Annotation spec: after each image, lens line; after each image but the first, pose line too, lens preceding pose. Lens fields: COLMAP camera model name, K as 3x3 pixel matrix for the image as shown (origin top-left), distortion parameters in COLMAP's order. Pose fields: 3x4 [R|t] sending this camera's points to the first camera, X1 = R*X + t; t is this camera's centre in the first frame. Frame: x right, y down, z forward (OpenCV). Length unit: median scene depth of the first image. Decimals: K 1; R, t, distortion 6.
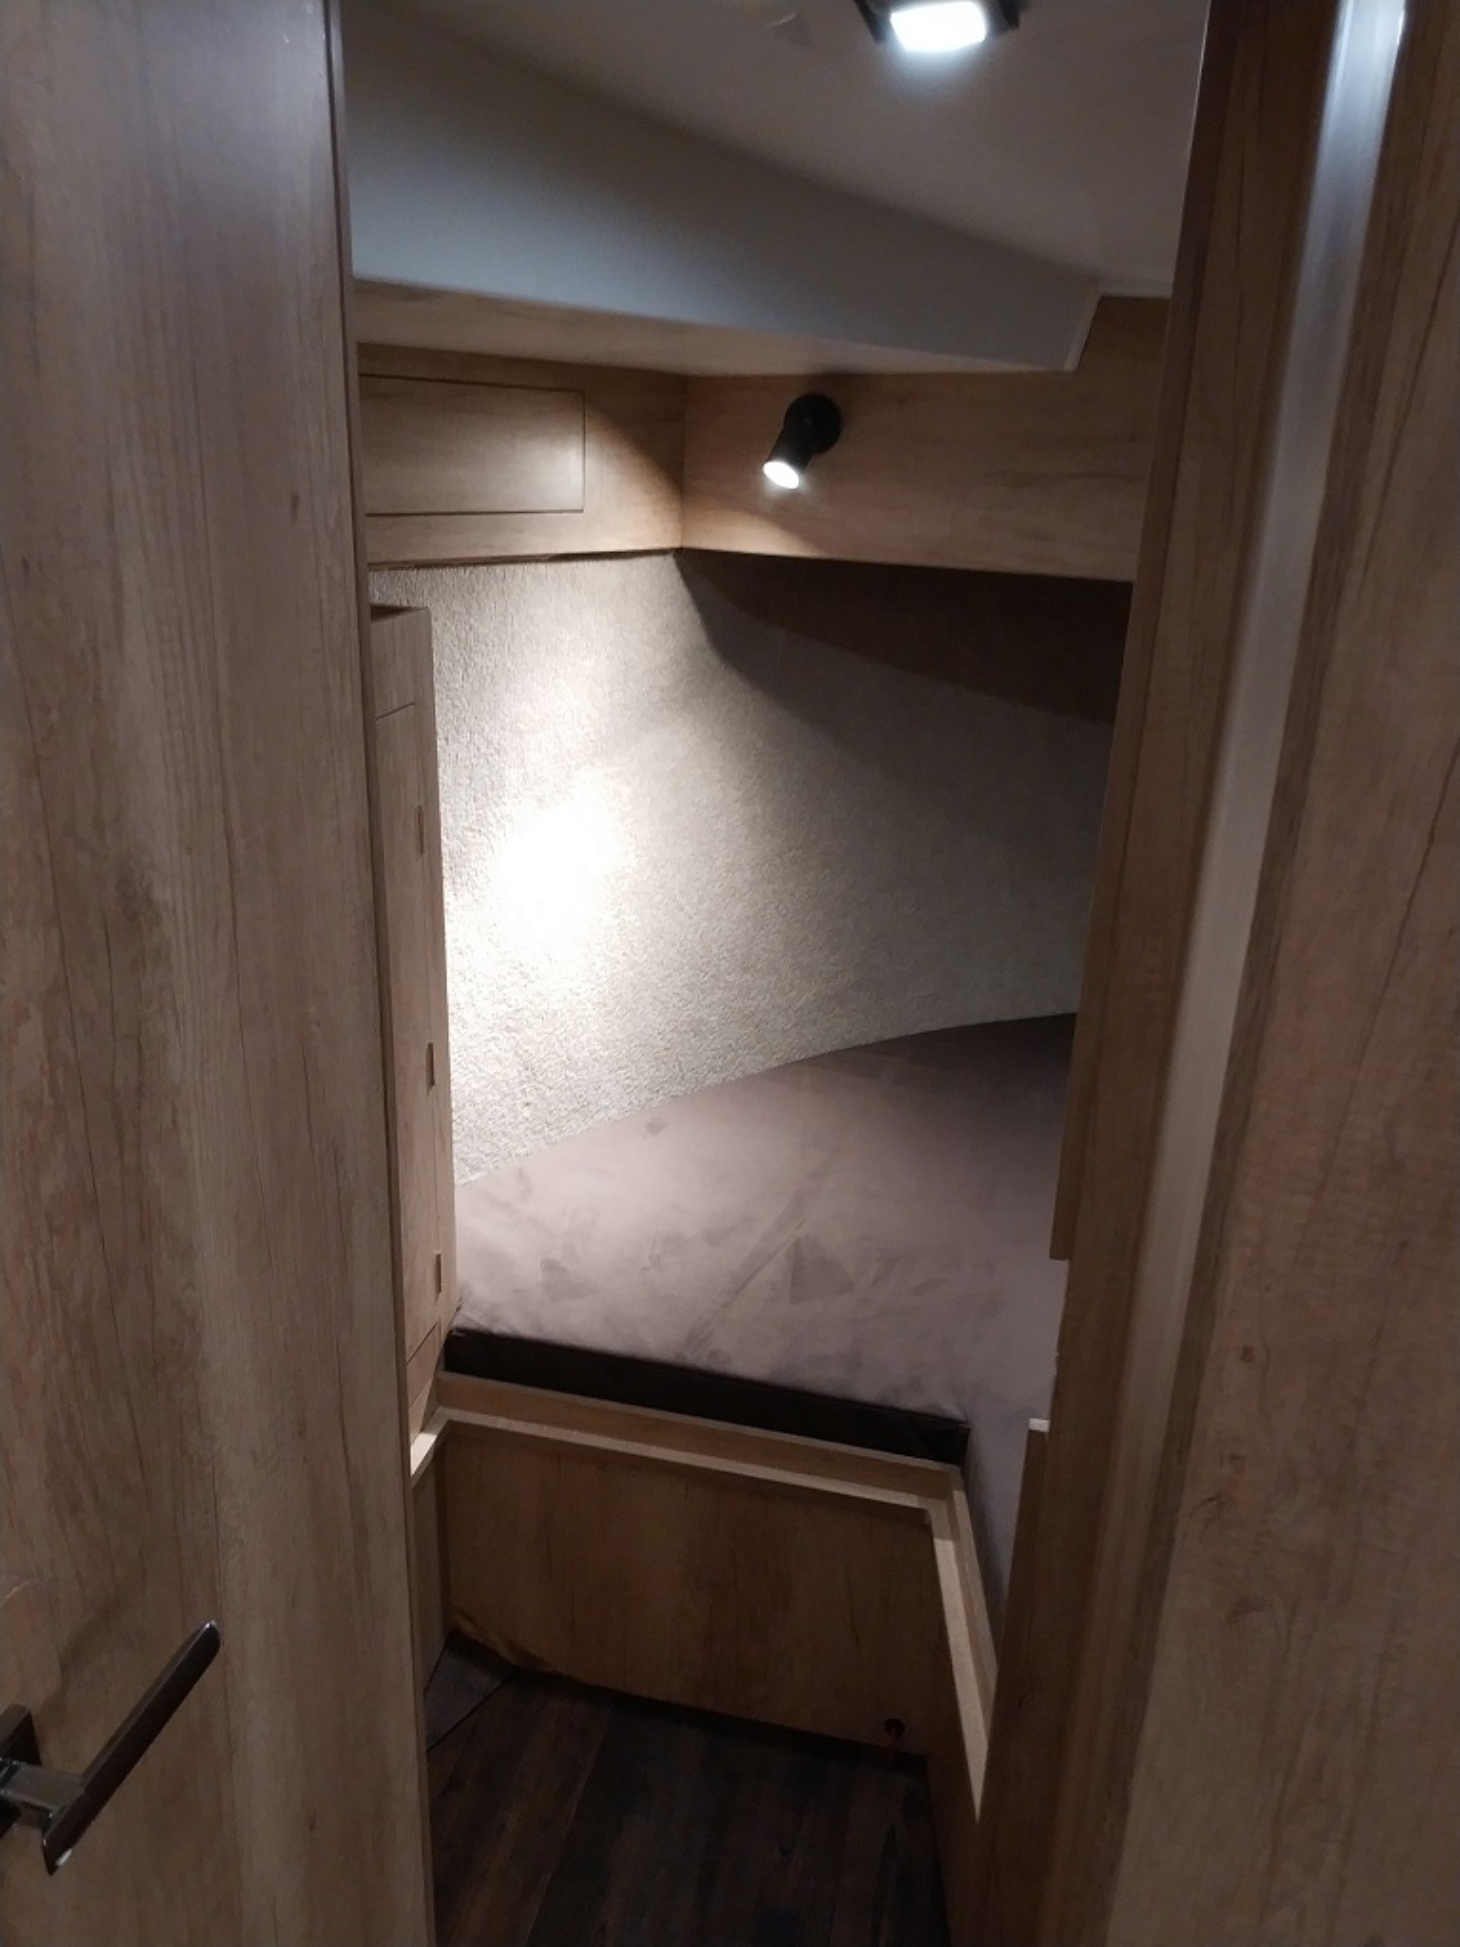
lens RADIAL K [[1549.3, 0, 731.0], [0, 1549.3, 968.7], [0, 0, 1]] dist [0.046264, -0.081850]
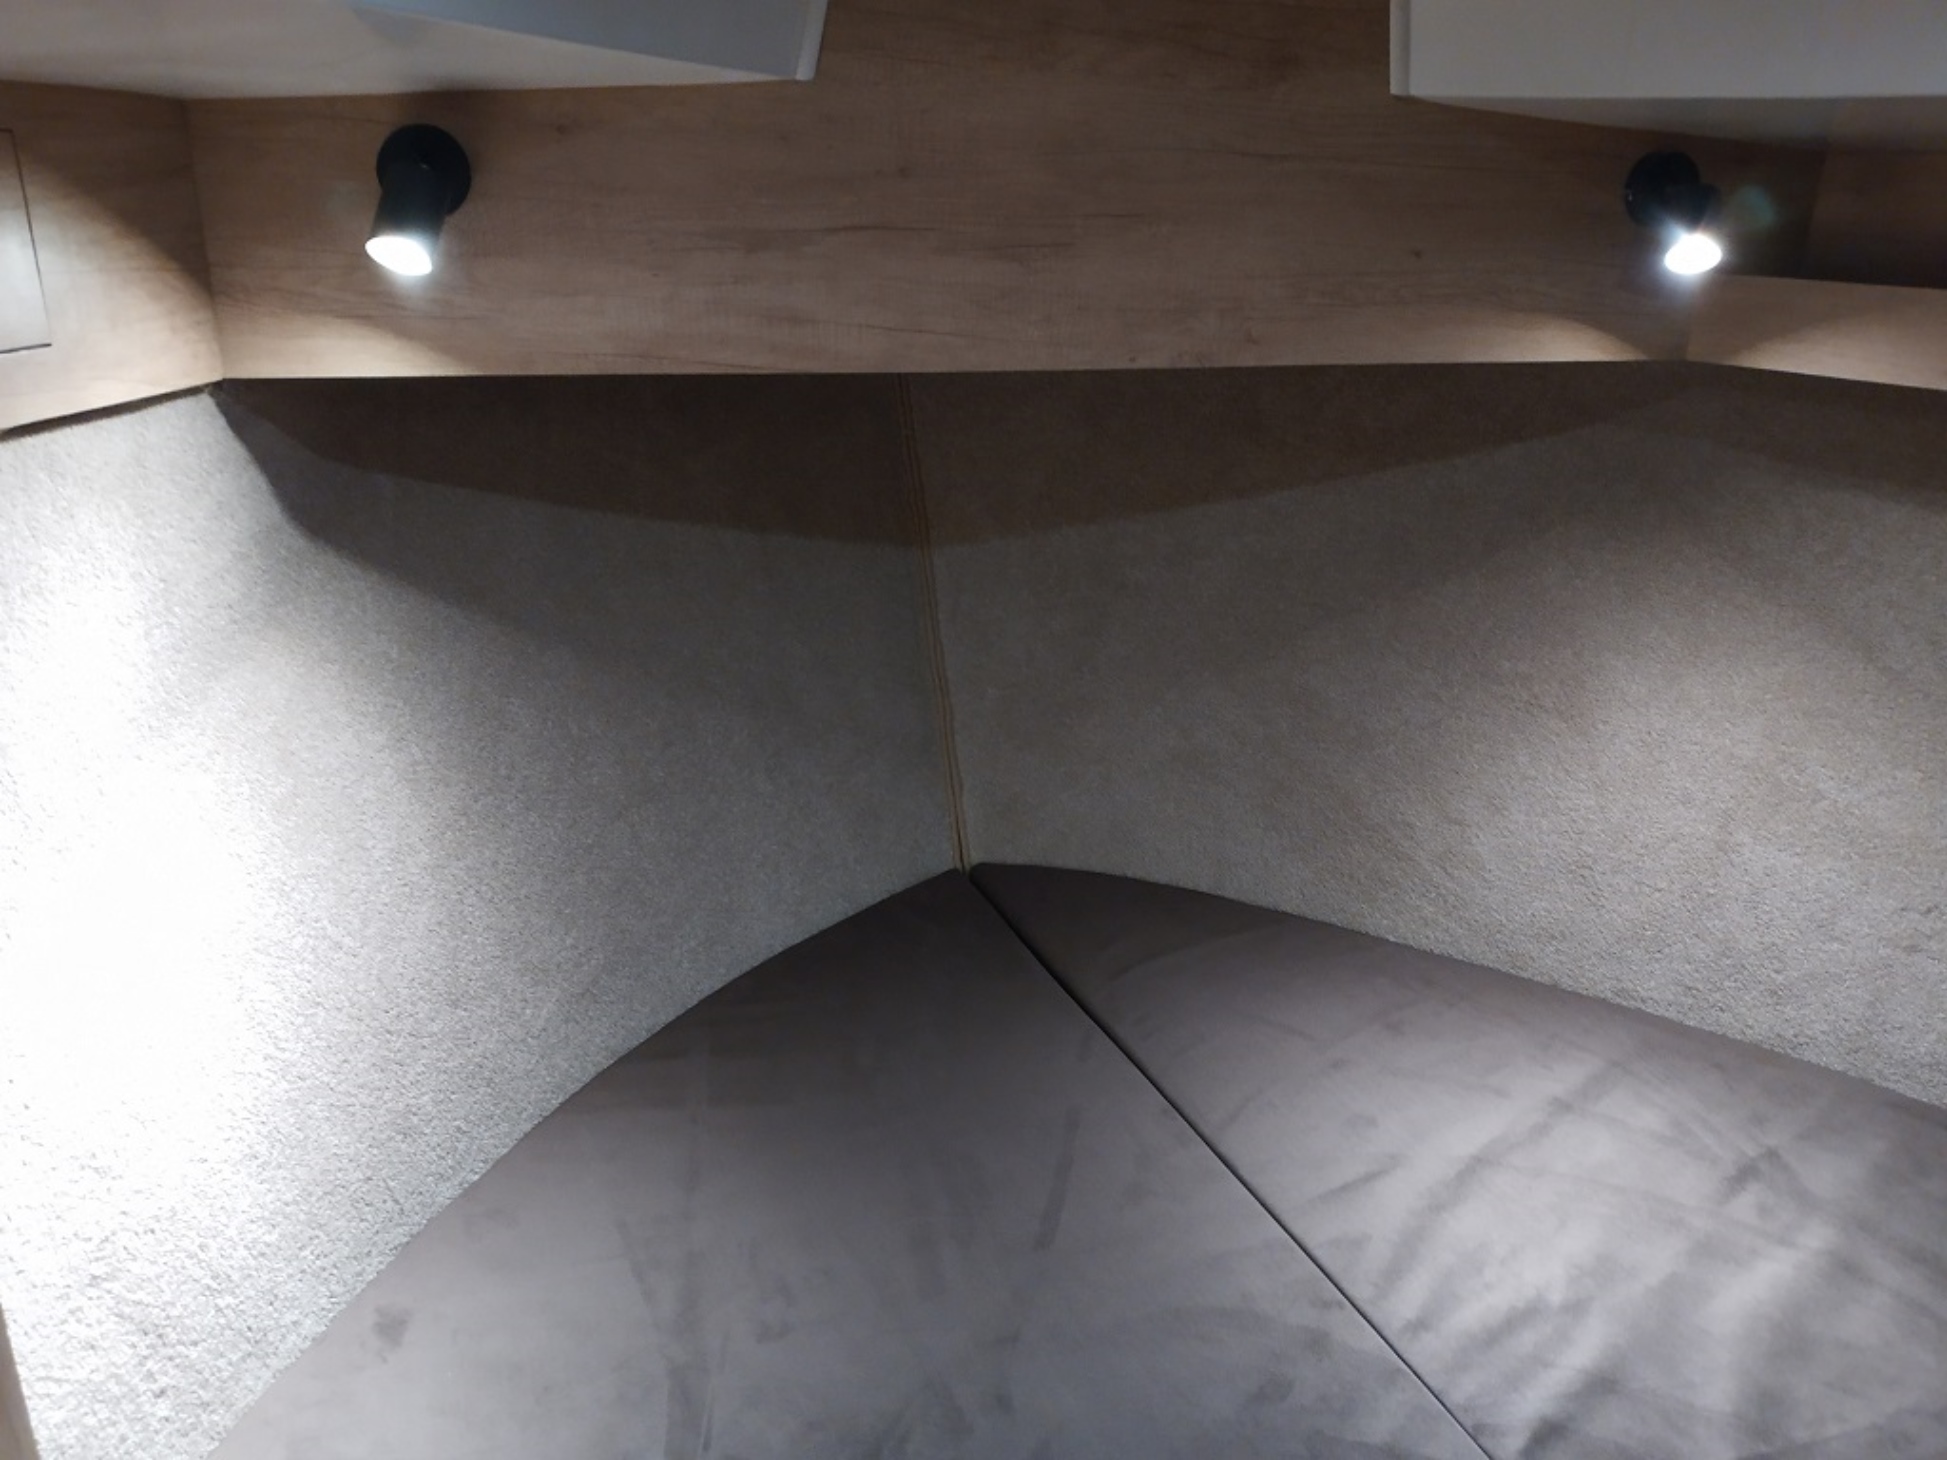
lens RADIAL K [[1549.3, 0, 962.8], [0, 1549.3, 691.6], [0, 0, 1]] dist [0.046264, -0.081850]
pose [[0.877770, -0.189844, 0.439863, -0.070609], [0.191871, 0.980591, 0.040334, -0.120569], [-0.438983, 0.048993, 0.897159, 0.330485]]
